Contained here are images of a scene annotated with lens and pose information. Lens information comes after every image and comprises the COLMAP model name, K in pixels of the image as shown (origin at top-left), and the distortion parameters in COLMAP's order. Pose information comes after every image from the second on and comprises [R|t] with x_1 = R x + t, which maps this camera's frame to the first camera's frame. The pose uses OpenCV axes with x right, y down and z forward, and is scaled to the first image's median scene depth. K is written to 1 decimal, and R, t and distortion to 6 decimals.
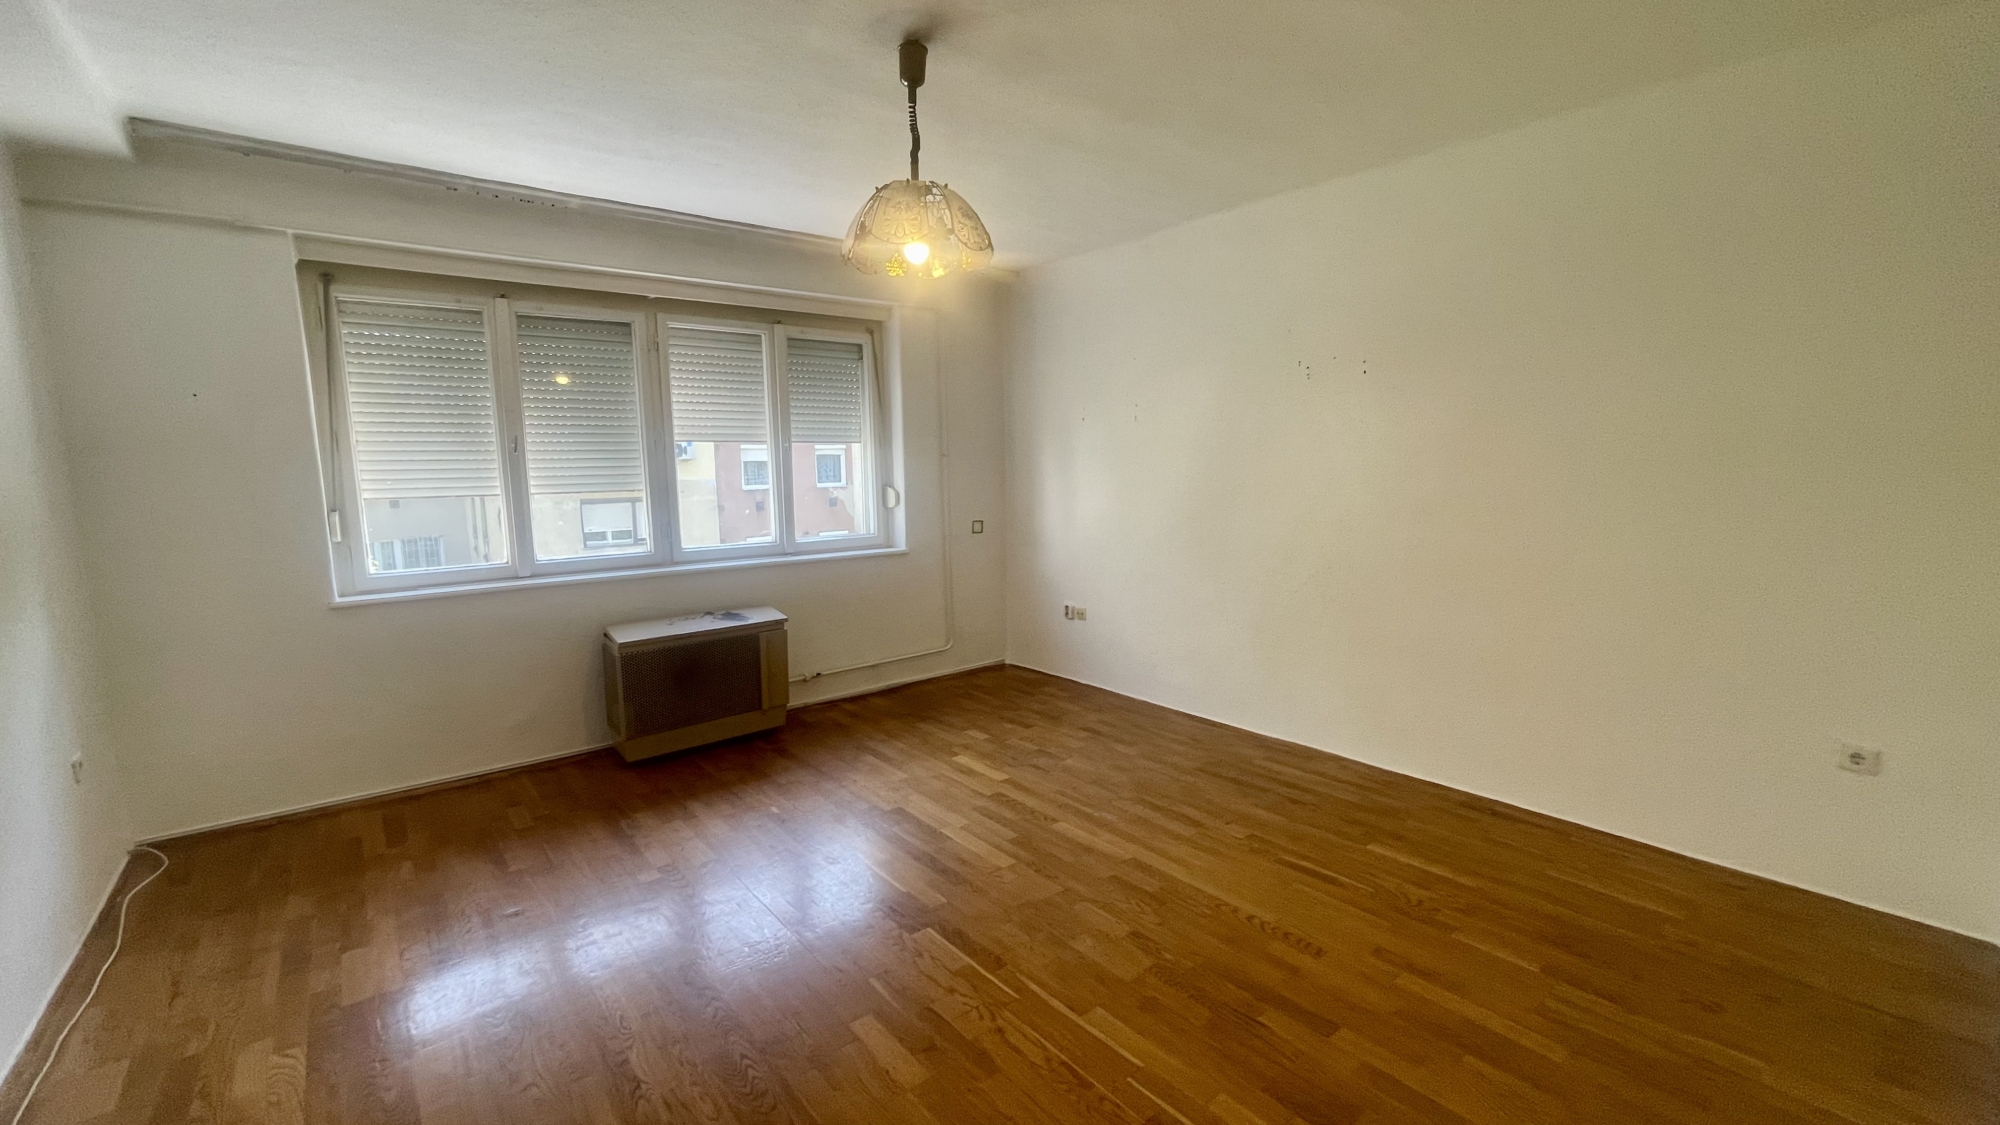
lens RADIAL K [[808.5, 0, 987.7], [0, 808.5, 566.7], [0, 0, 1]] dist [-0.002418, -0.000238]
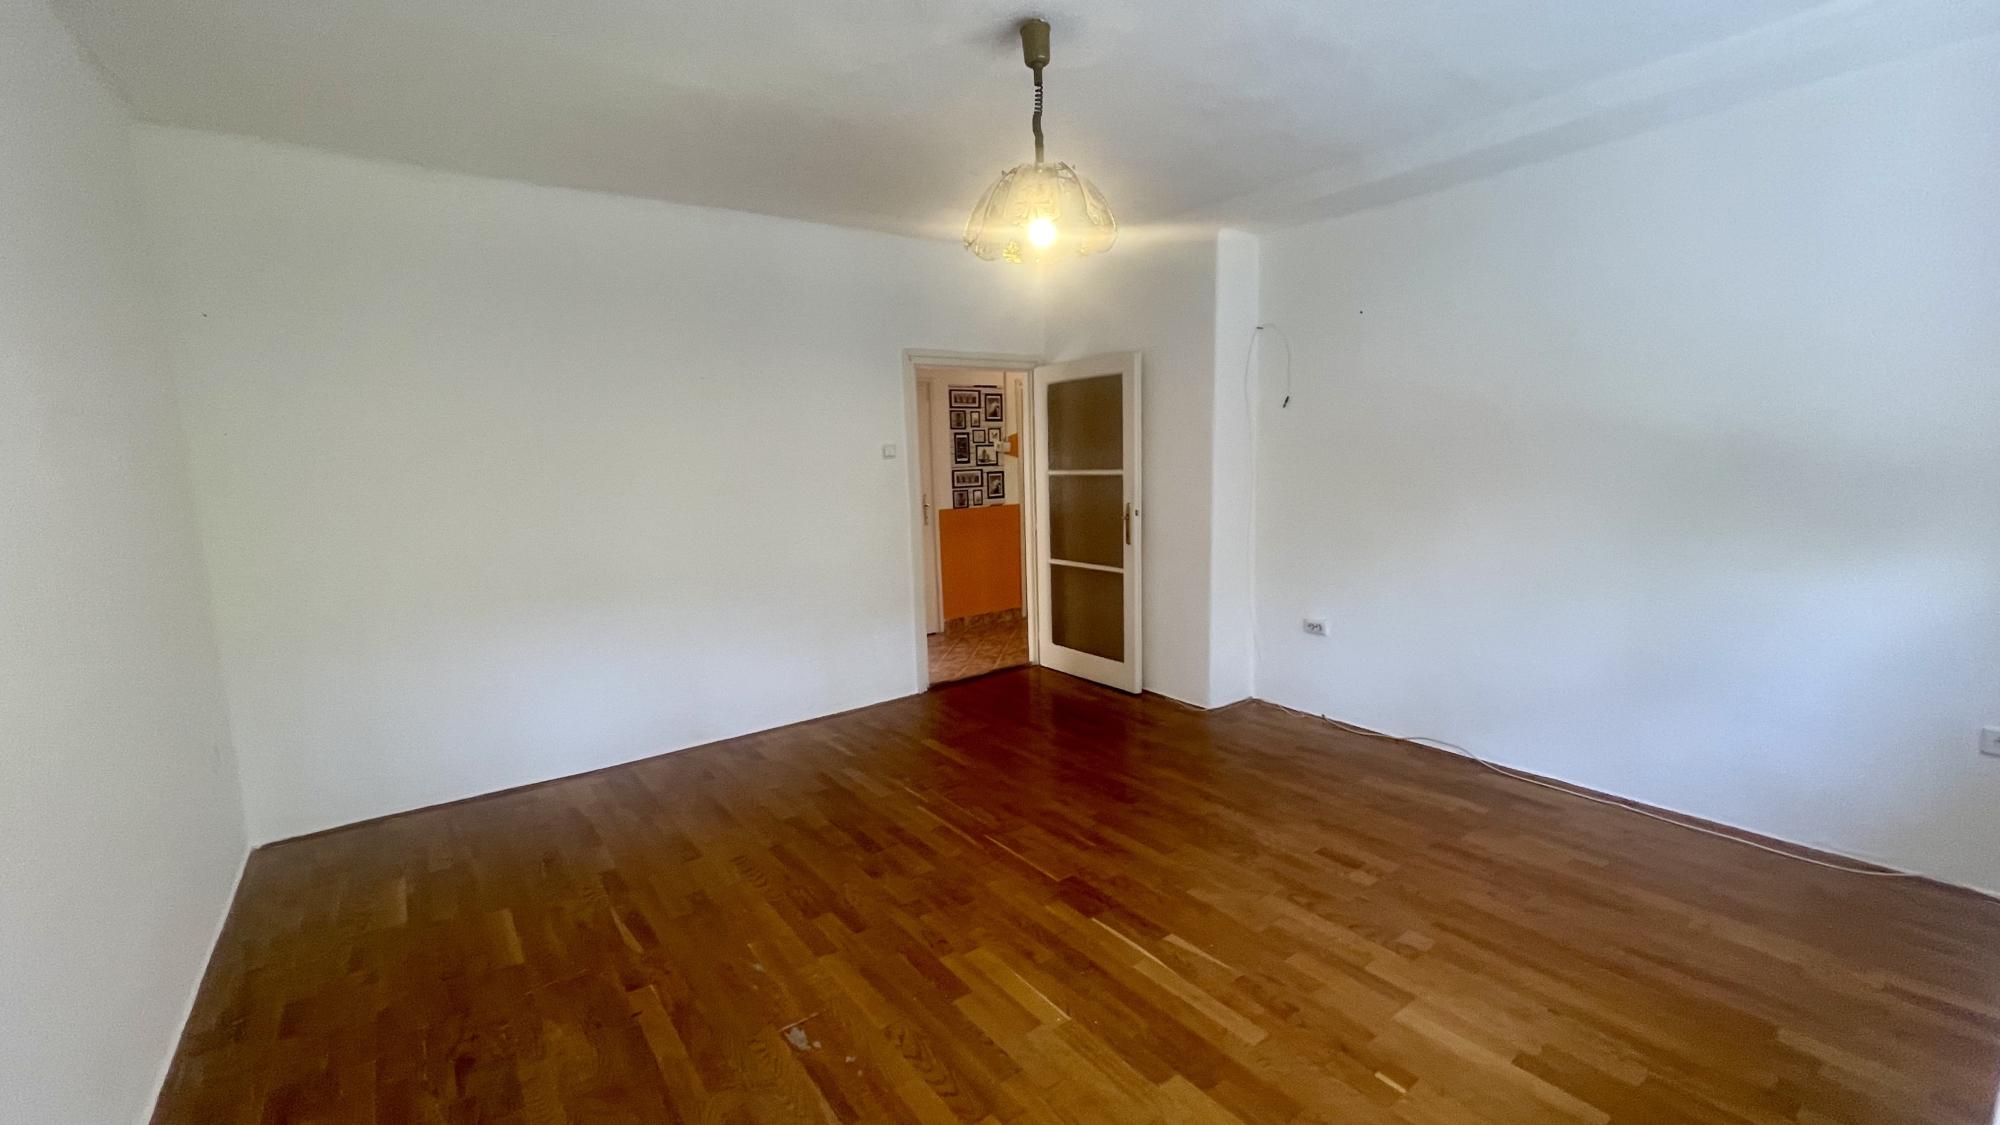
lens RADIAL K [[808.5, 0, 987.7], [0, 808.5, 566.7], [0, 0, 1]] dist [-0.002418, -0.000238]
pose [[-0.997715, 0.042245, 0.052729, -0.036442], [0.054936, 0.961540, 0.269114, -0.174407], [-0.039332, 0.271395, -0.961664, 1.303626]]
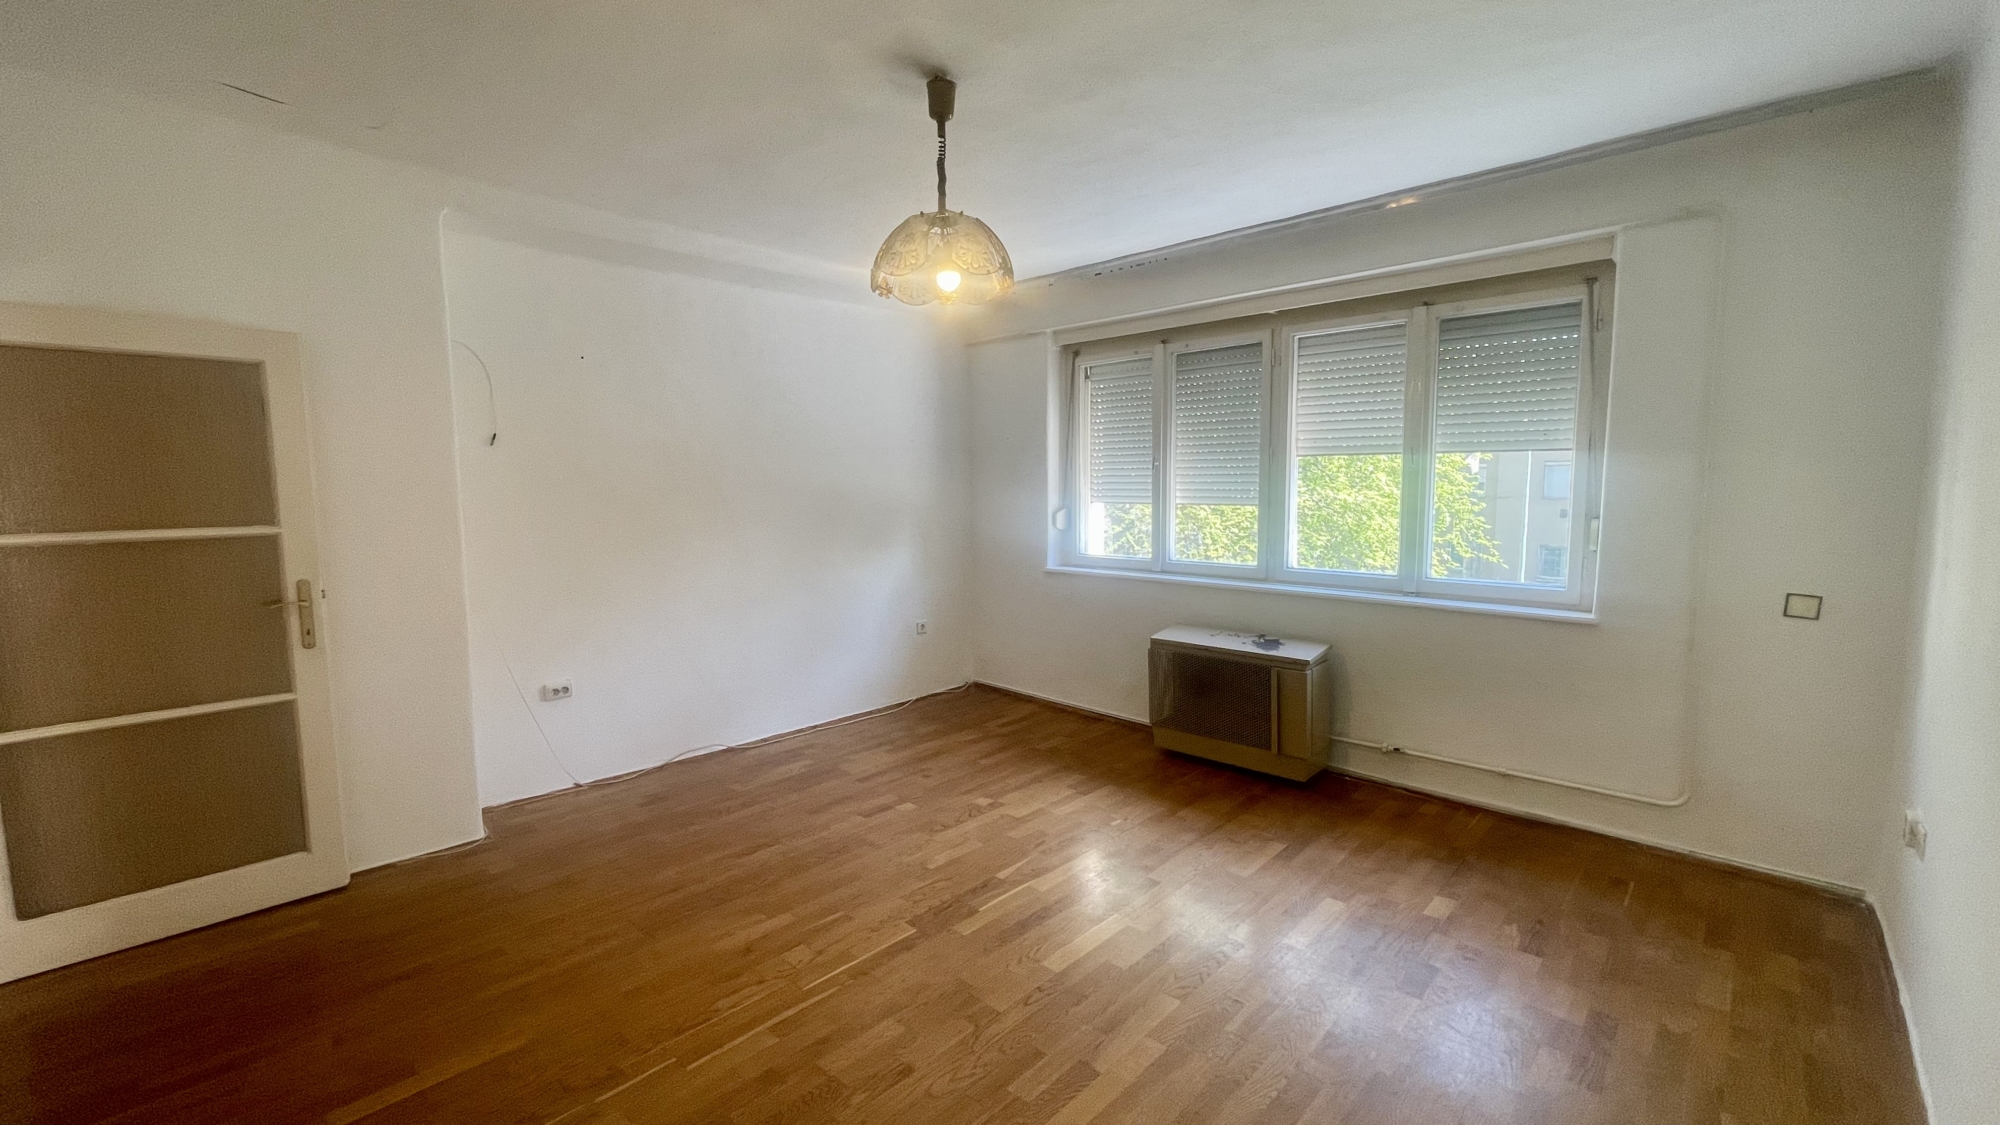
lens RADIAL K [[808.5, 0, 987.7], [0, 808.5, 566.7], [0, 0, 1]] dist [-0.002418, -0.000238]
pose [[0.124623, 0.118924, -0.985051, 0.613593], [-0.124403, 0.986829, 0.103400, -0.091599], [0.984375, 0.109657, 0.137776, 0.602695]]
